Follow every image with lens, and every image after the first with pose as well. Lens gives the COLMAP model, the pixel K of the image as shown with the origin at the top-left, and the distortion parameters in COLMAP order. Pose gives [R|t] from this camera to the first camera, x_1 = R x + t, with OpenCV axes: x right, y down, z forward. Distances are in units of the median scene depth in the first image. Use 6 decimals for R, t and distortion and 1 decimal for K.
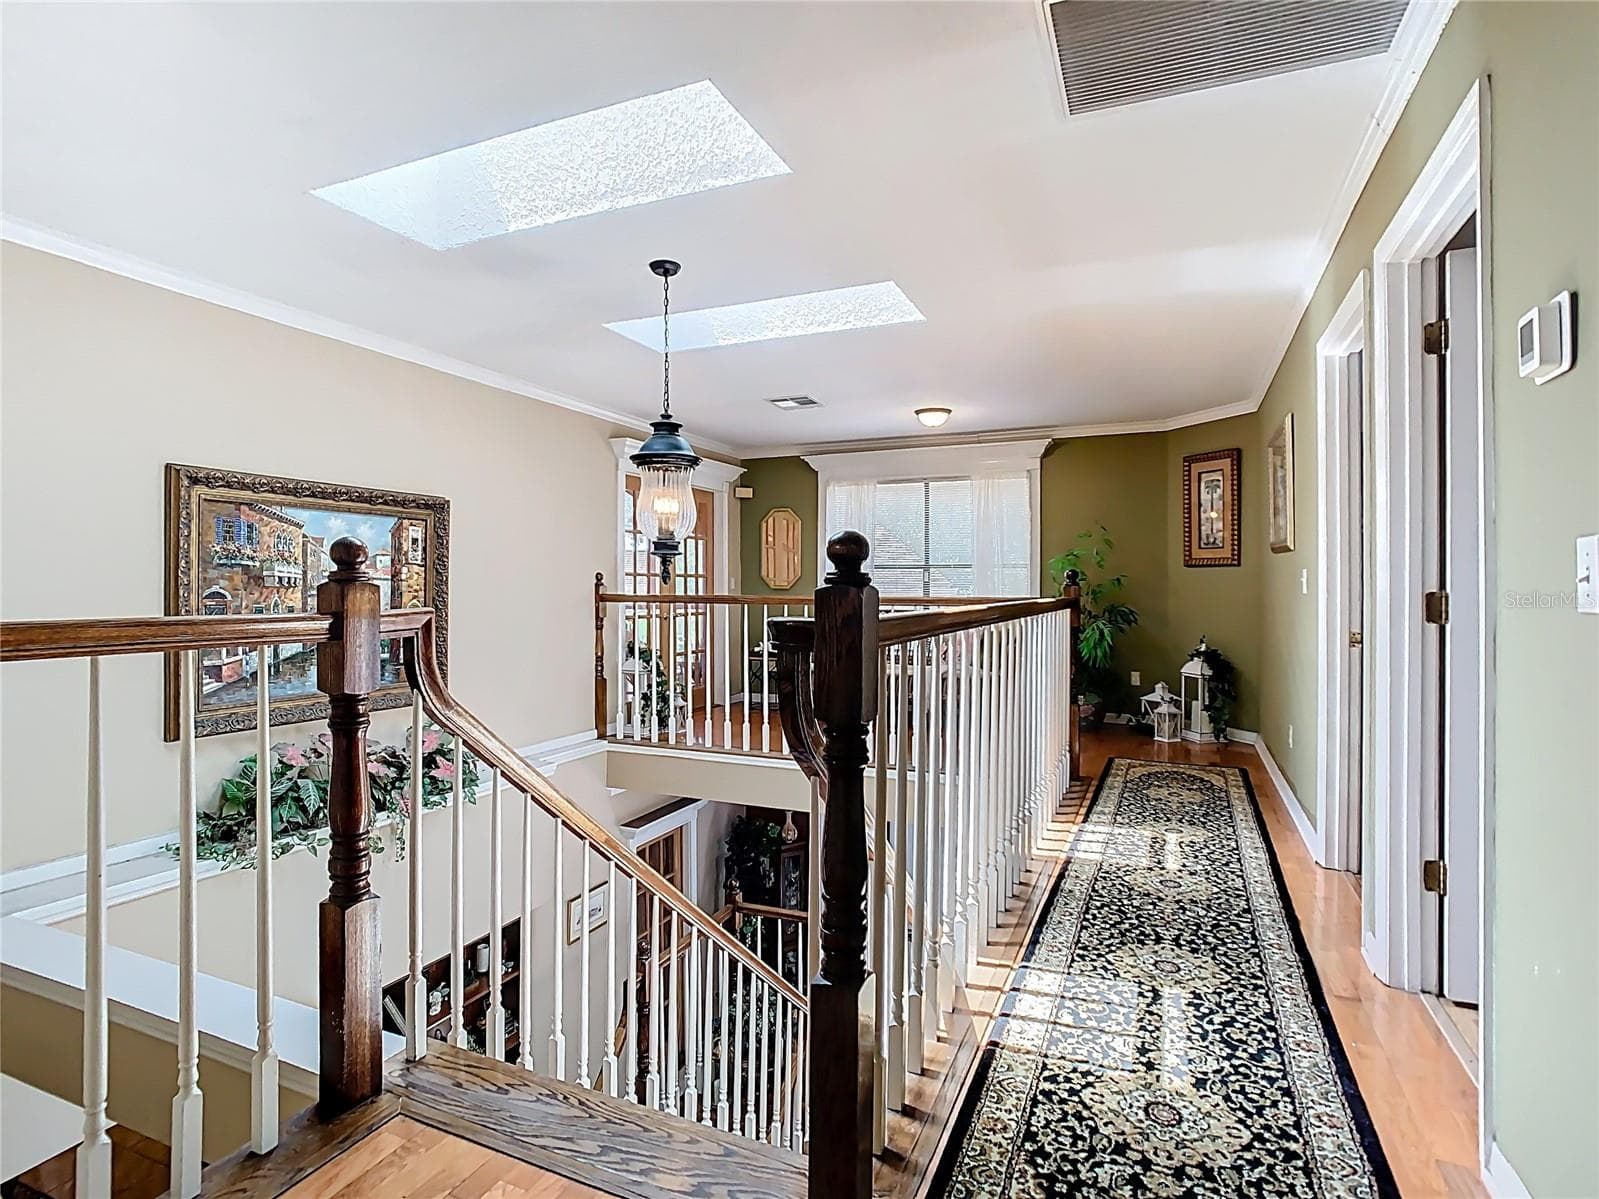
lens RADIAL K [[837.0, 0, 804.6], [0, 837.0, 589.3], [0, 0, 1]] dist [-0.017055, 0.002113]
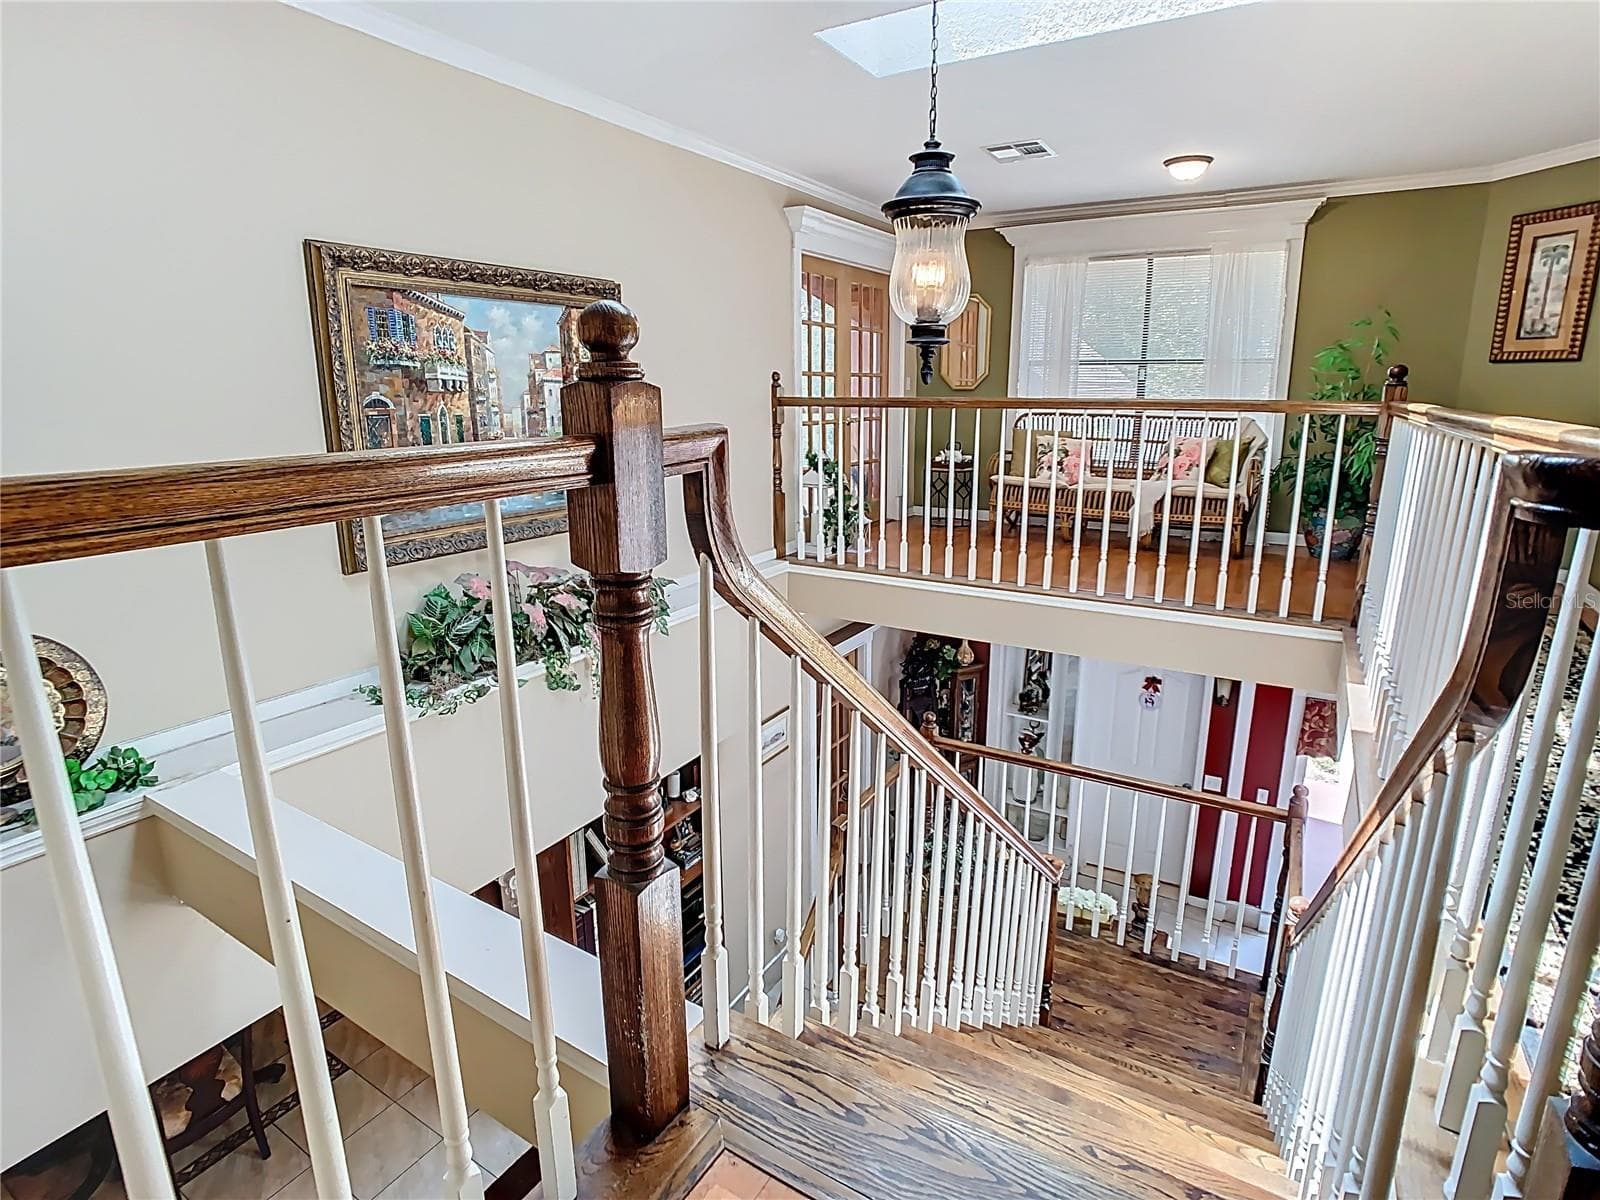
lens RADIAL K [[818.7, 0, 803.5], [0, 818.7, 572.0], [0, 0, 1]] dist [-0.038802, 0.006277]
pose [[0.991683, 0.021166, -0.126953, -0.158792], [0.006905, 0.976215, 0.216695, -0.000663], [0.128520, -0.215769, 0.967949, 0.206148]]
